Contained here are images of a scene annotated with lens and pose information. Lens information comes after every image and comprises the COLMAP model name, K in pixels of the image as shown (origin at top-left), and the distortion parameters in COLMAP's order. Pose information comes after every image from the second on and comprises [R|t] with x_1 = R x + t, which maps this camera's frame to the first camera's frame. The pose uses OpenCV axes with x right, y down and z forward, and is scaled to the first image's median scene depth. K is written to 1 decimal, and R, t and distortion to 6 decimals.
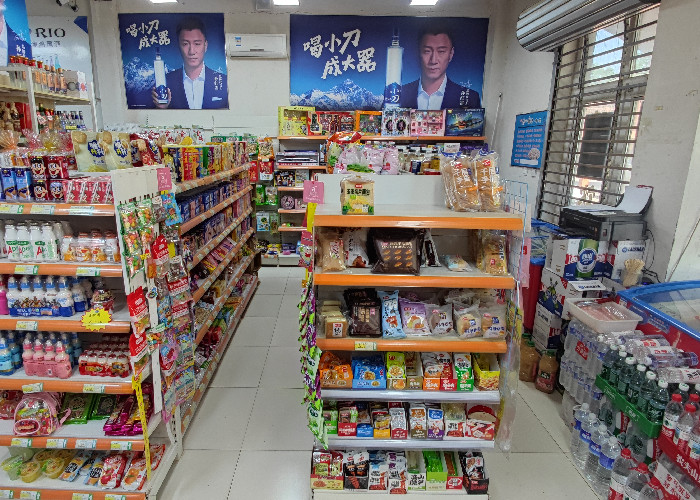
lens RADIAL K [[428.3, 0, 349.9], [0, 428.3, 237.6], [0, 0, 1]] dist [-0.000409, -0.000319]
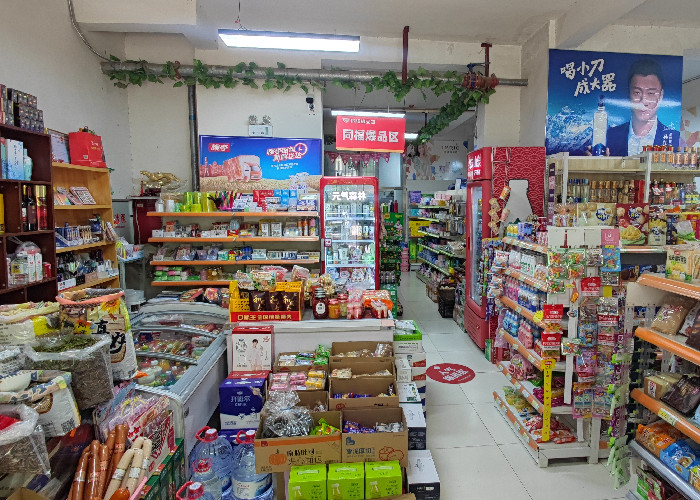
lens RADIAL K [[428.3, 0, 349.9], [0, 428.3, 237.6], [0, 0, 1]] dist [-0.000409, -0.000319]
pose [[0.038652, 0.079546, -0.996082, 0.869673], [-0.225051, 0.971909, 0.068883, -0.045269], [0.973580, 0.221506, 0.055468, 0.139879]]
